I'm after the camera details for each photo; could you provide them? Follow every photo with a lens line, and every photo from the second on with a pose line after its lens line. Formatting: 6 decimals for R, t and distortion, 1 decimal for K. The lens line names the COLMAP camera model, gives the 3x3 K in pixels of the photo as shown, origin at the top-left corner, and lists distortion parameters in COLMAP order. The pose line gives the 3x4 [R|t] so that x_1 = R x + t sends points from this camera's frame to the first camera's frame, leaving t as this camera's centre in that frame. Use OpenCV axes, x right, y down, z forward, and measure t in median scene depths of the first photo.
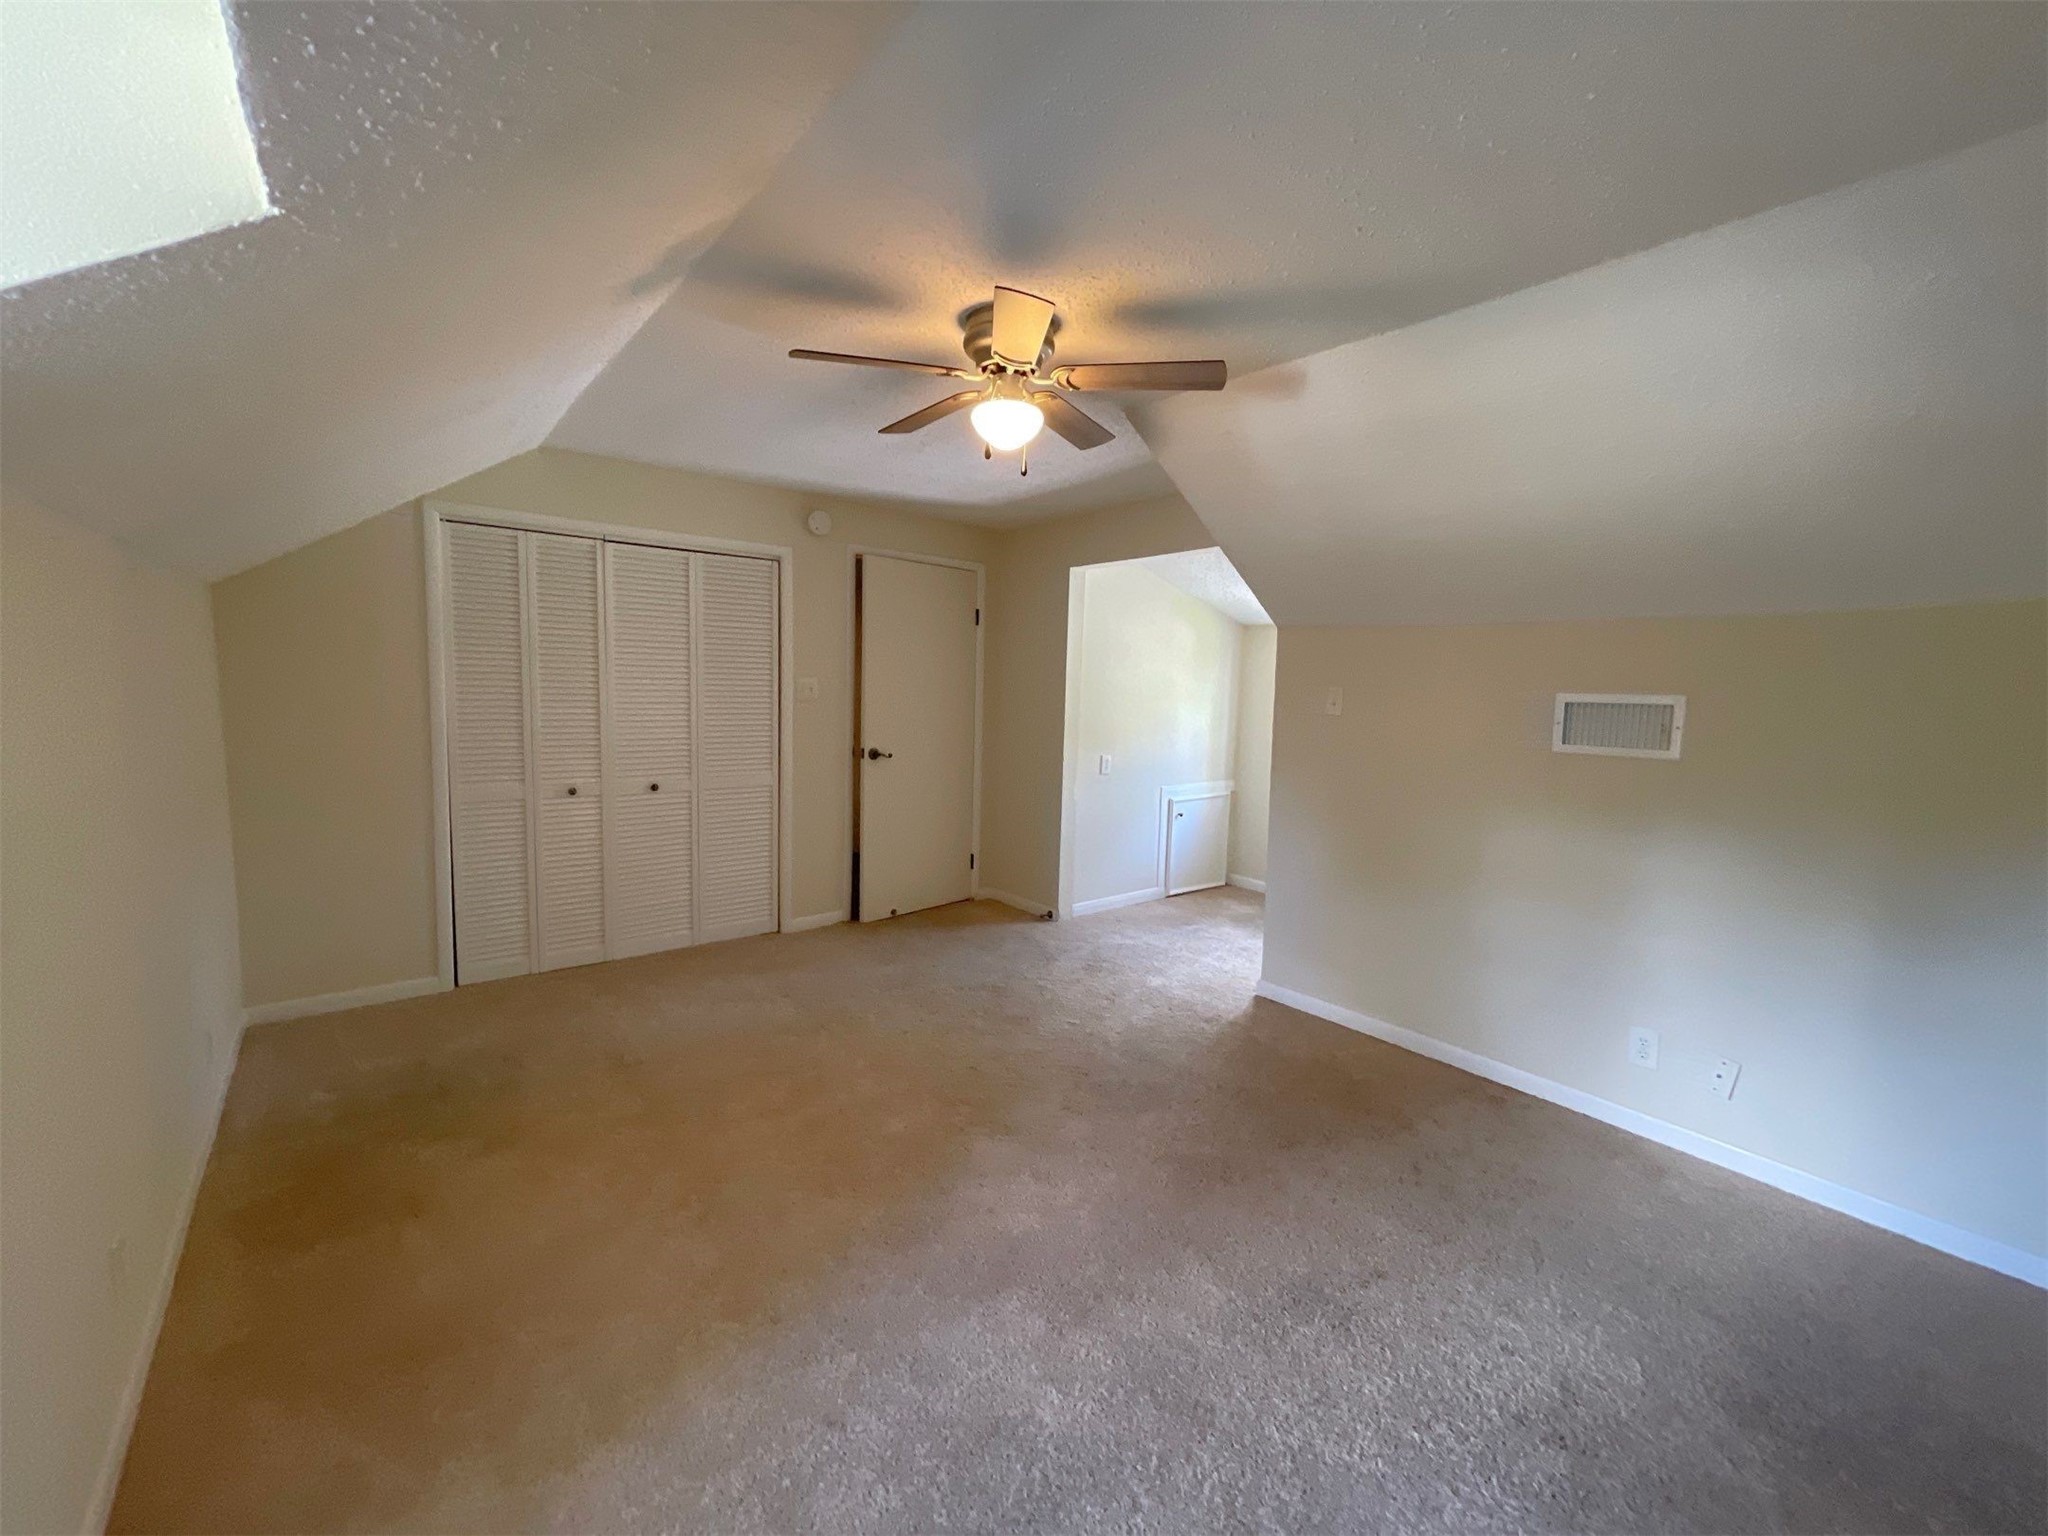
lens RADIAL K [[828.5, 0, 1023.9], [0, 828.5, 762.3], [0, 0, 1]] dist [-0.002218, 0.002399]
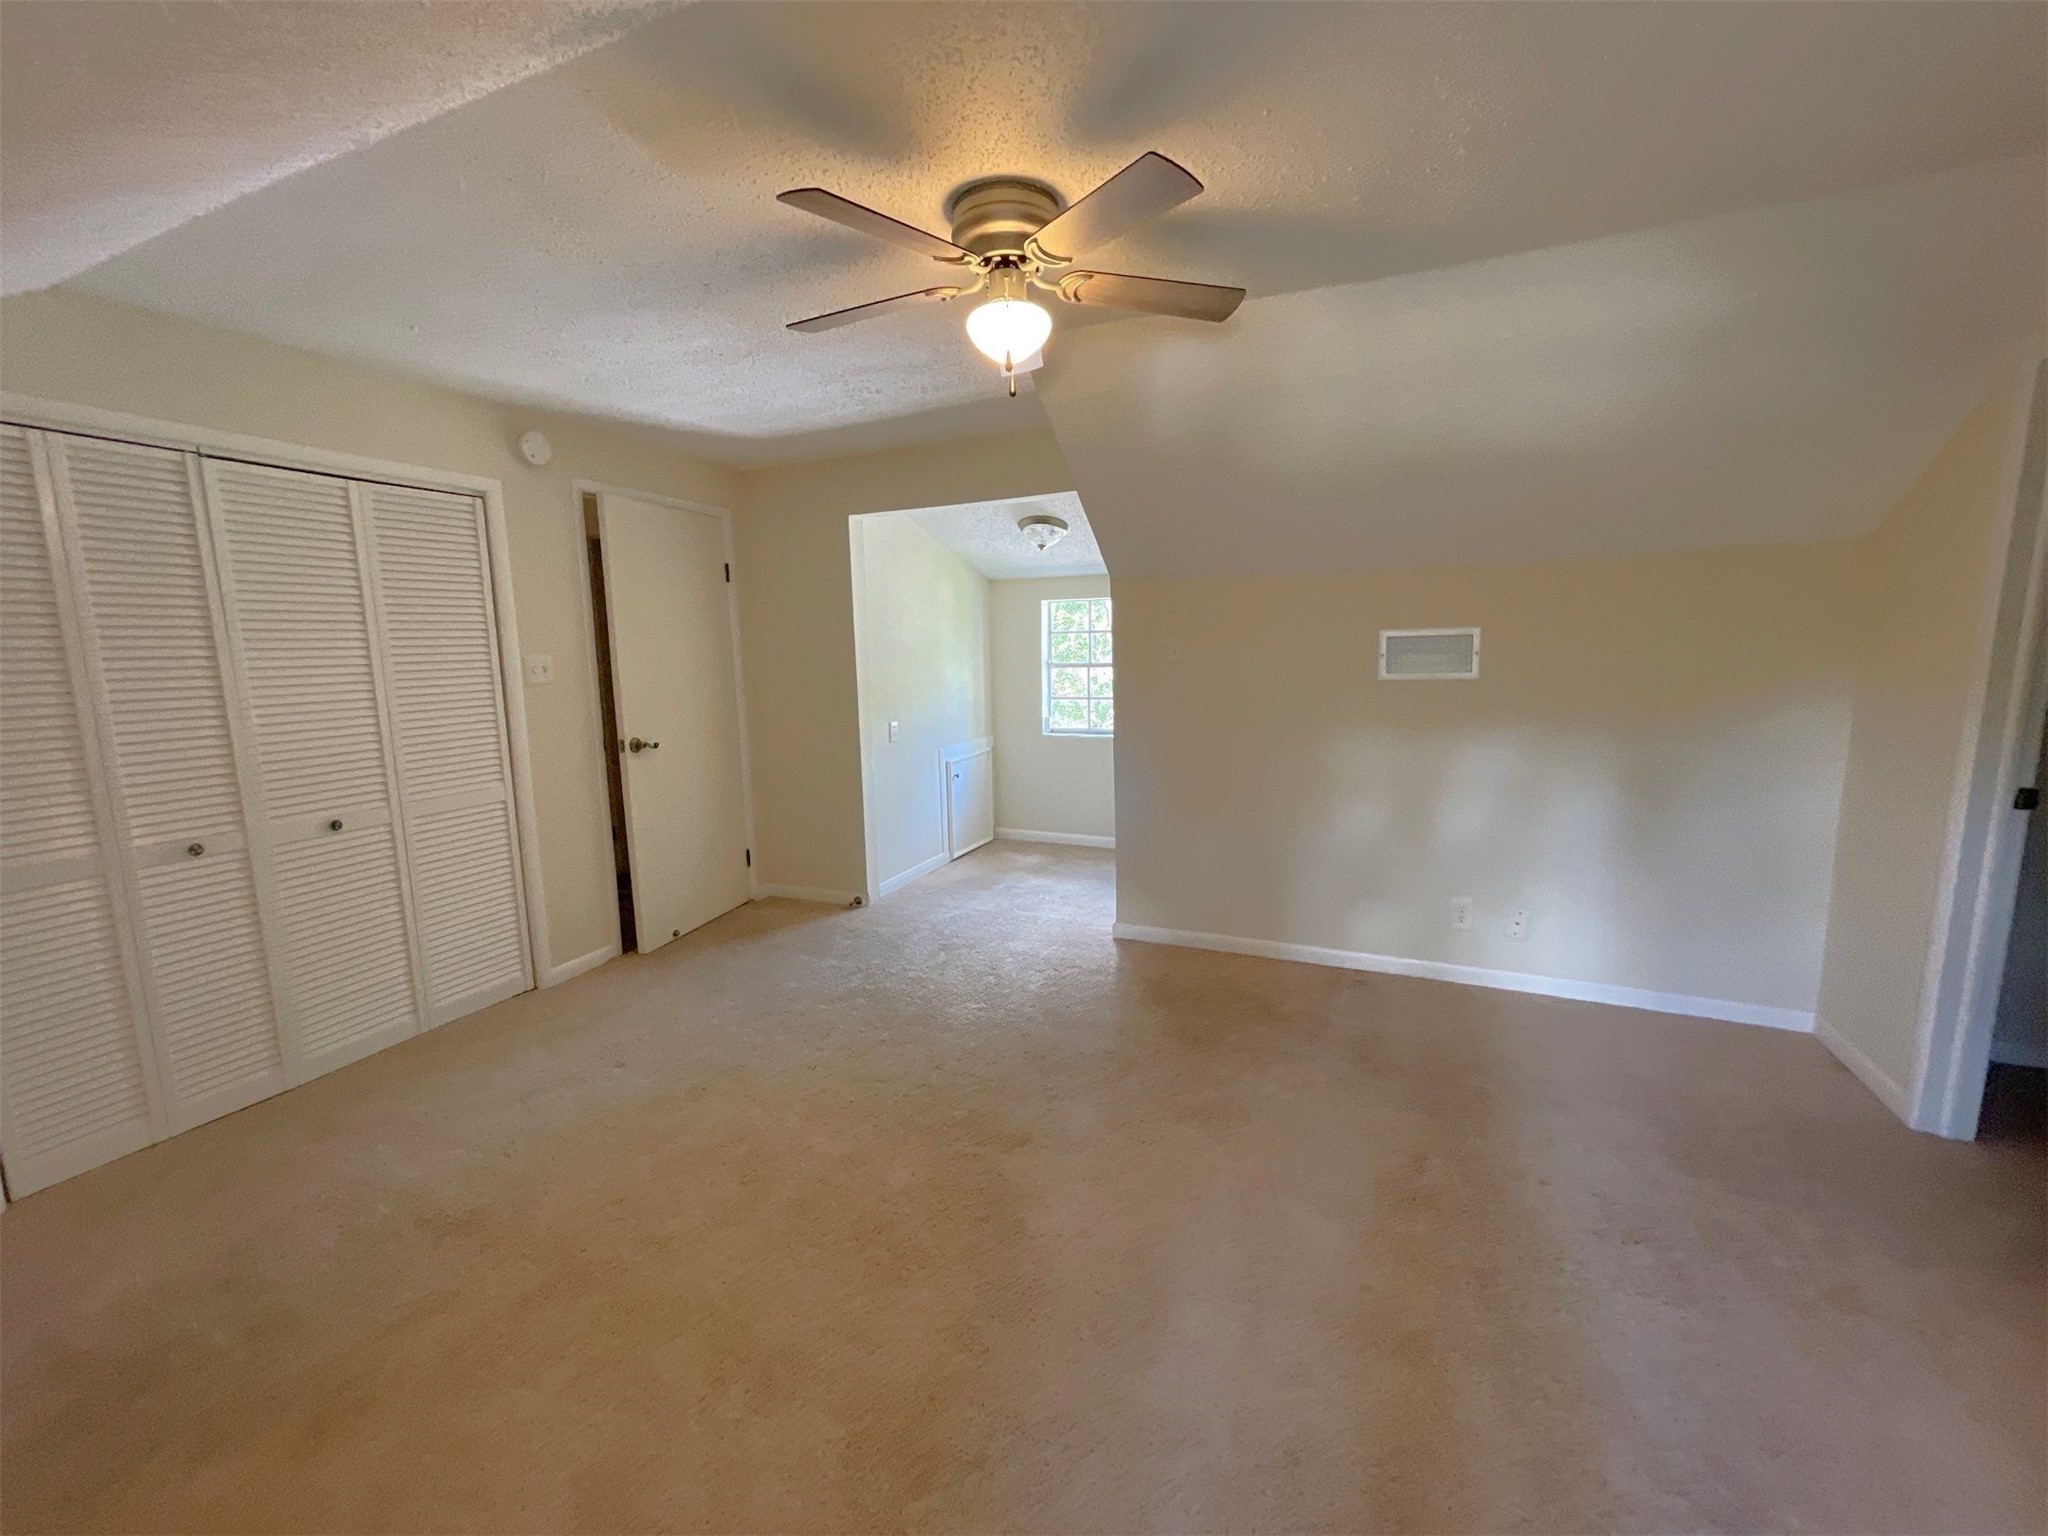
lens RADIAL K [[828.5, 0, 1023.1], [0, 828.5, 763.5], [0, 0, 1]] dist [-0.002218, 0.002399]
pose [[0.887969, -0.113018, 0.445800, -0.255618], [0.090784, 0.993337, 0.070999, -0.019036], [-0.450854, -0.022573, 0.892312, 0.137430]]
